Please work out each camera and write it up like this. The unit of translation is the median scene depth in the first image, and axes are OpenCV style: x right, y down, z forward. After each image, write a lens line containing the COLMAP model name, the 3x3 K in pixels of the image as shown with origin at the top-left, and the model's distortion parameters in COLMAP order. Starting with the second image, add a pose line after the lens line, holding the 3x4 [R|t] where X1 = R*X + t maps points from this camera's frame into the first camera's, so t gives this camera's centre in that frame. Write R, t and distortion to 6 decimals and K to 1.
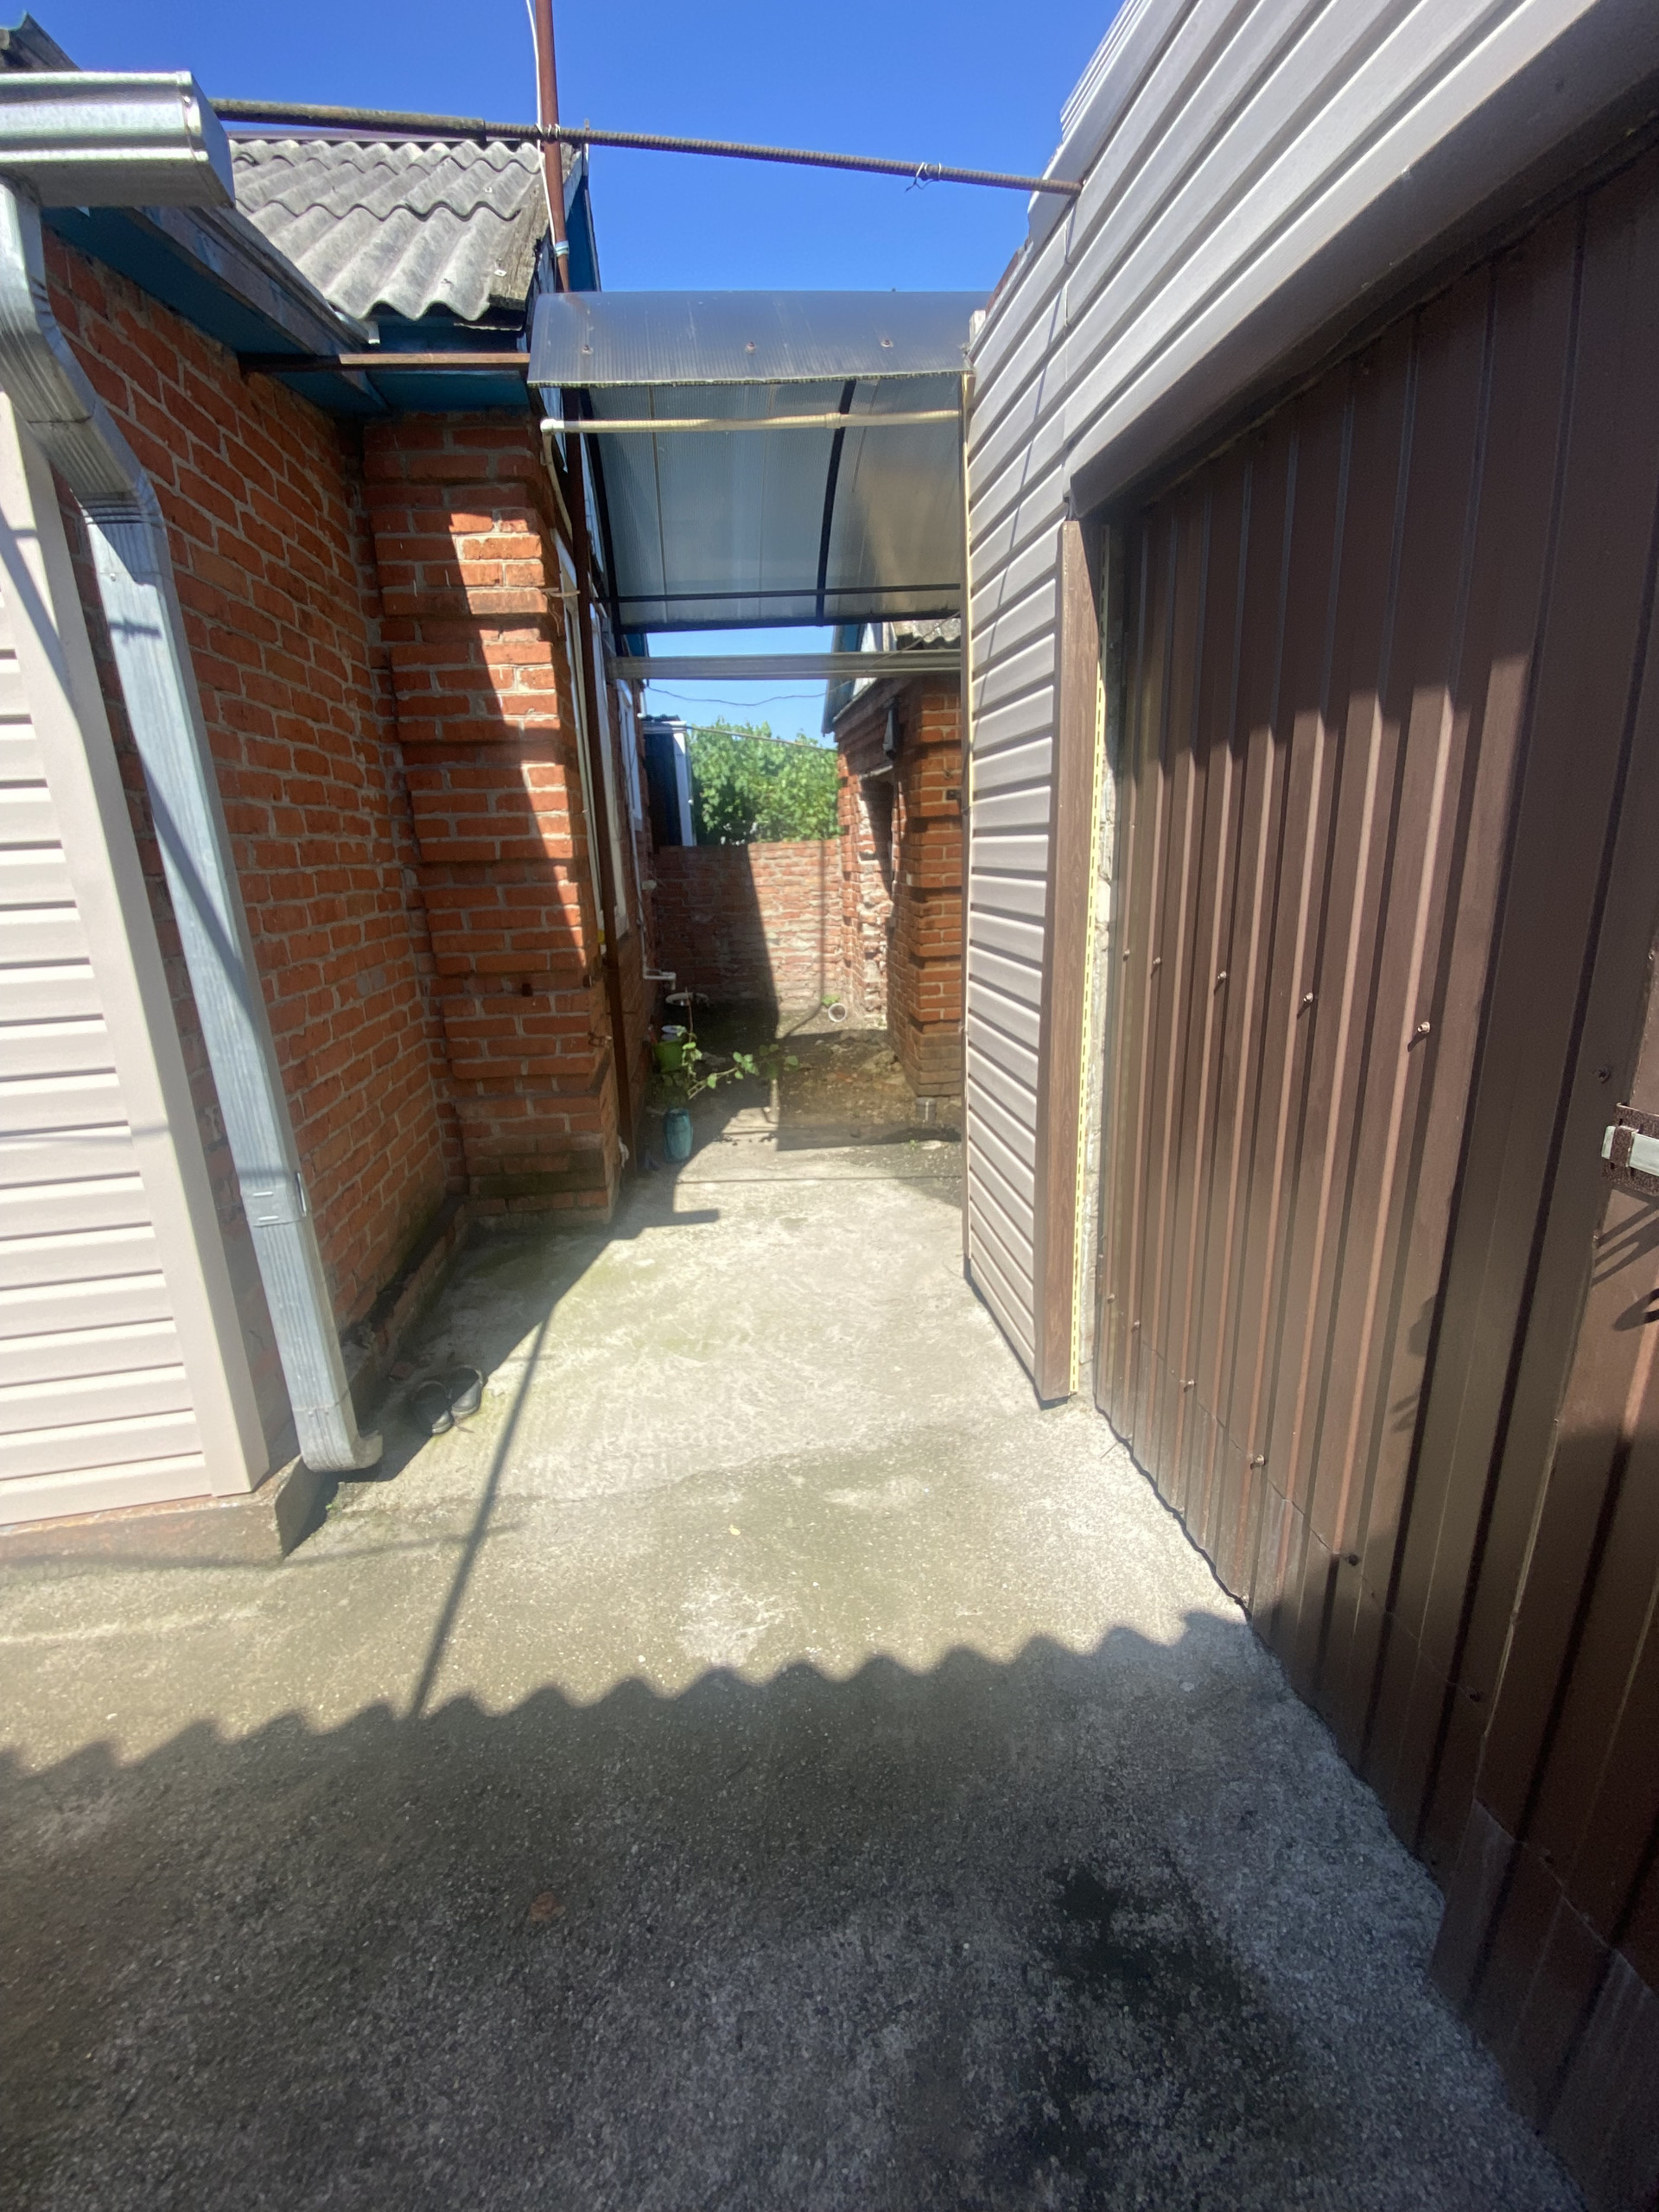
lens RADIAL K [[888.4, 0, 799.4], [0, 888.4, 1081.5], [0, 0, 1]] dist [0.028045, -0.028045]
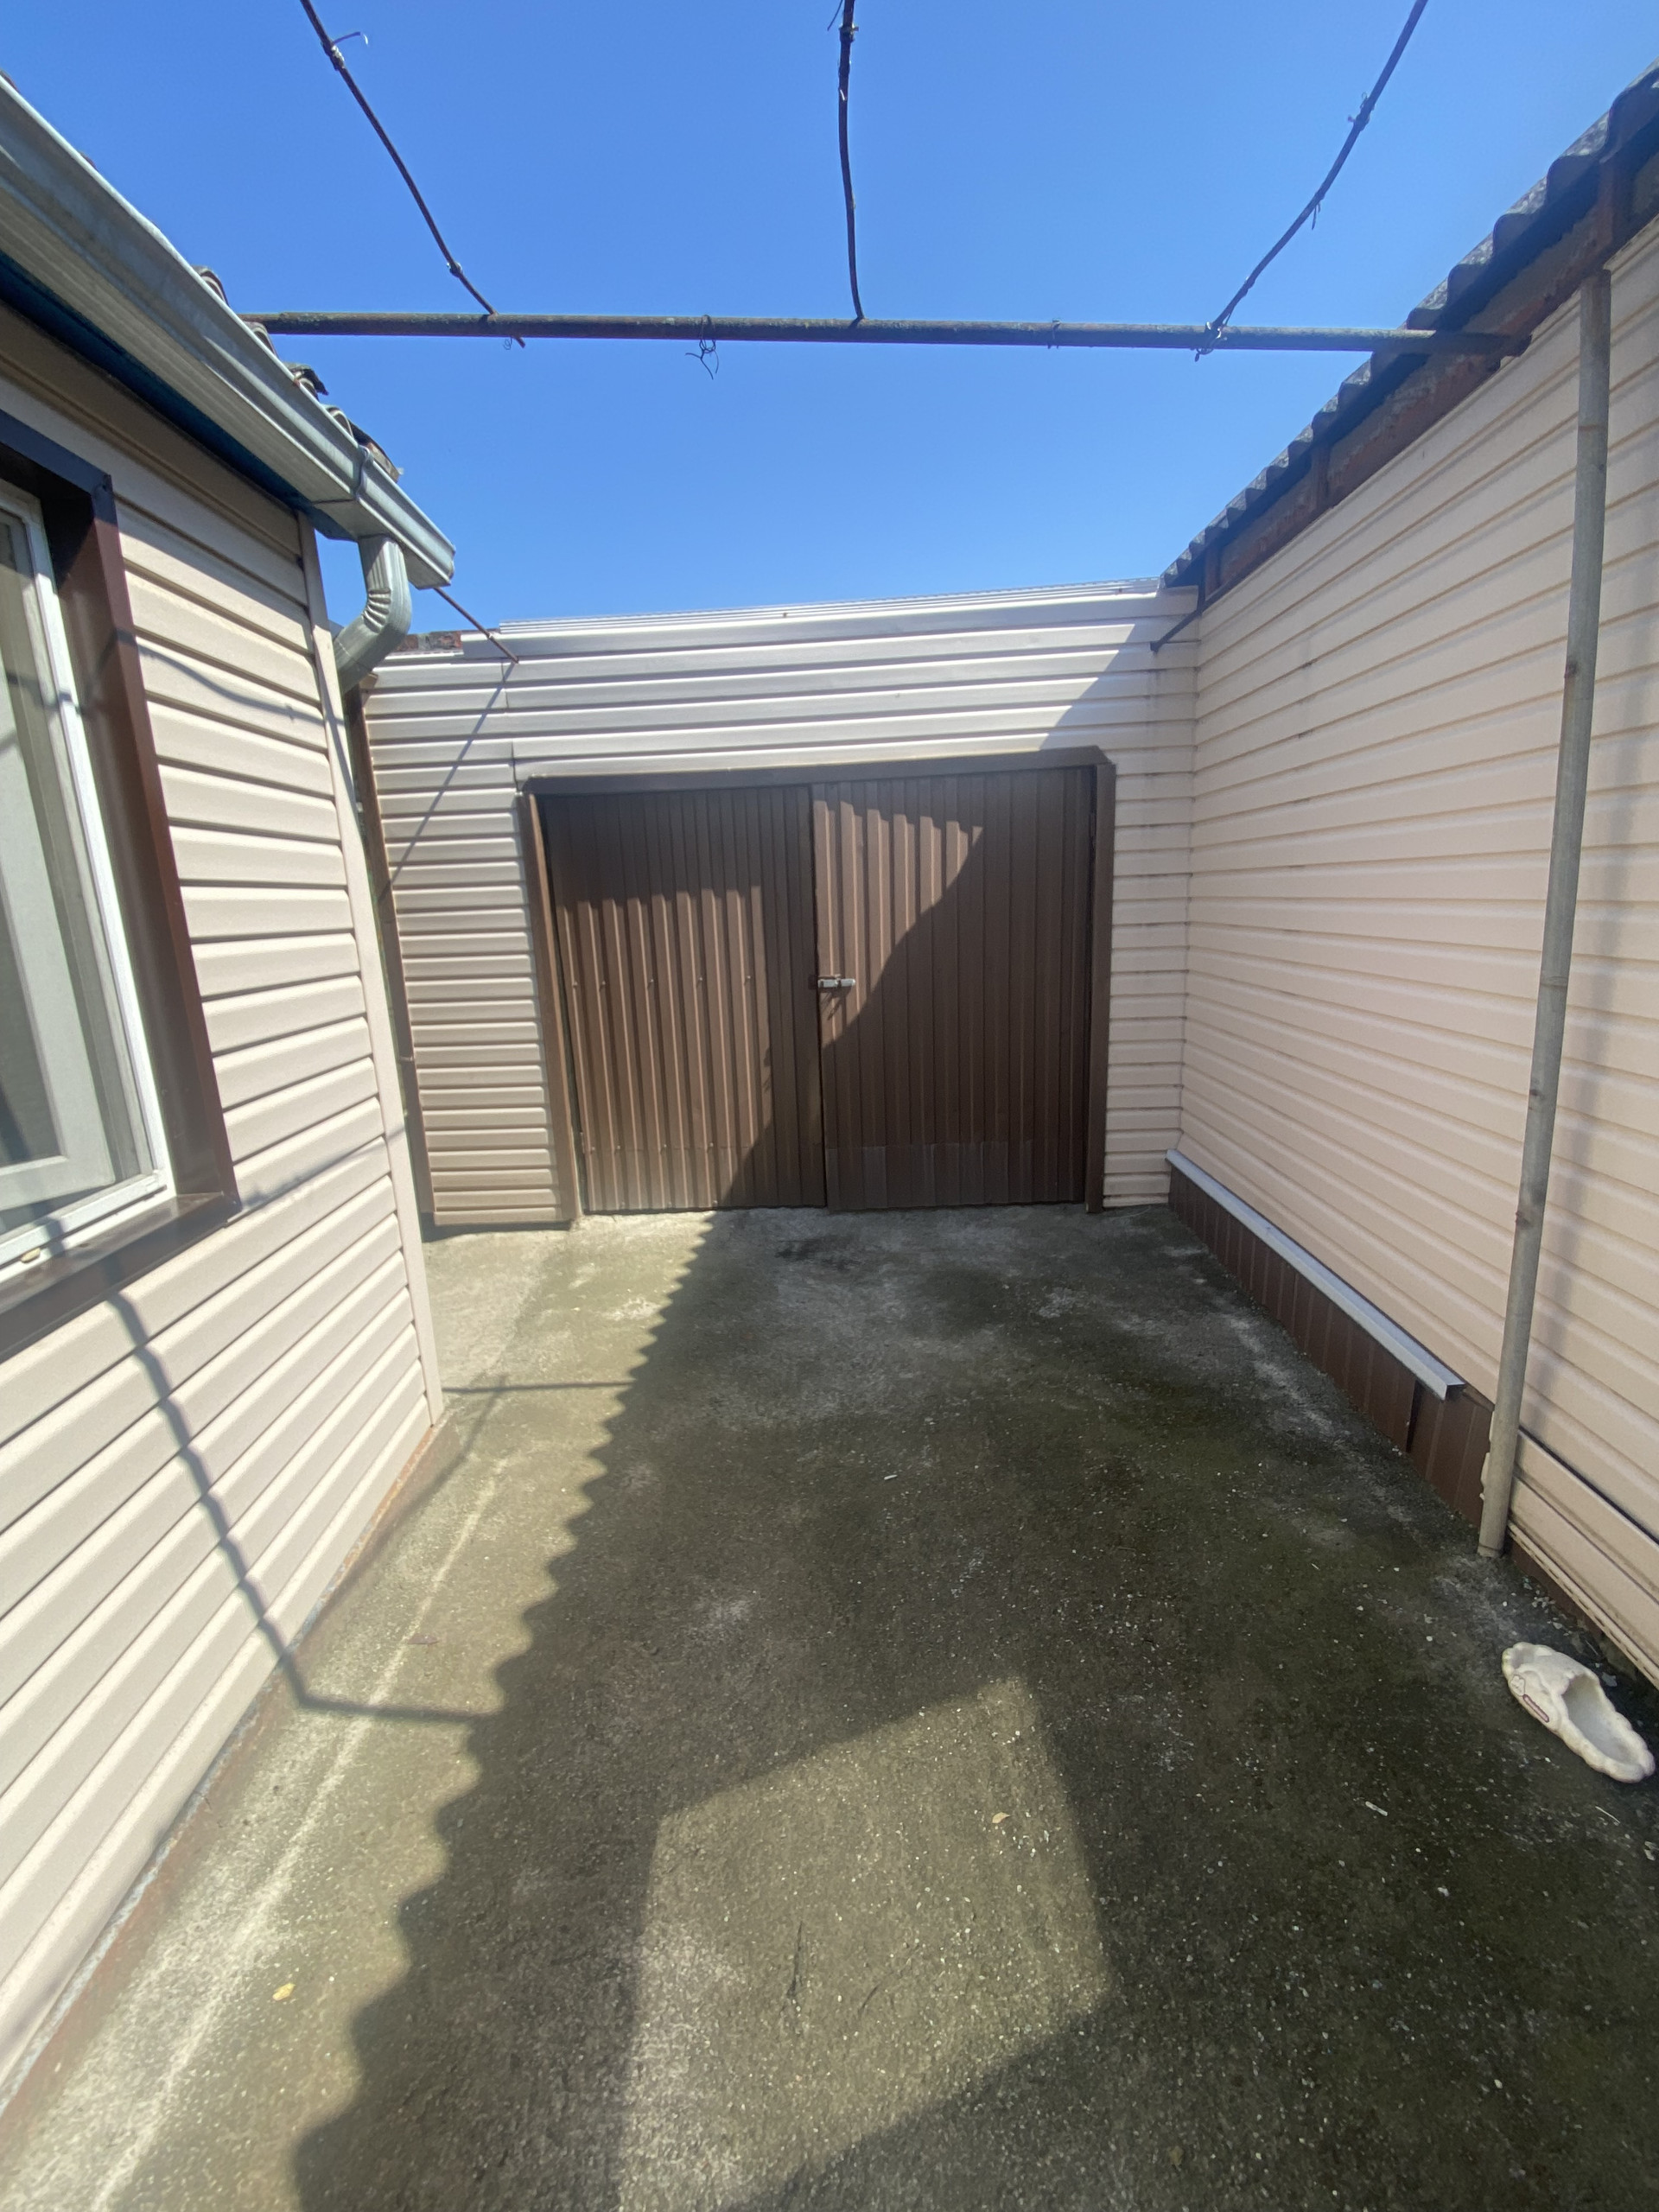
lens RADIAL K [[888.4, 0, 799.4], [0, 888.4, 1081.5], [0, 0, 1]] dist [0.028045, -0.028045]
pose [[0.150411, -0.157318, 0.976026, -2.009643], [0.291769, 0.950347, 0.108216, 0.007190], [-0.944589, 0.268497, 0.188843, 0.139506]]
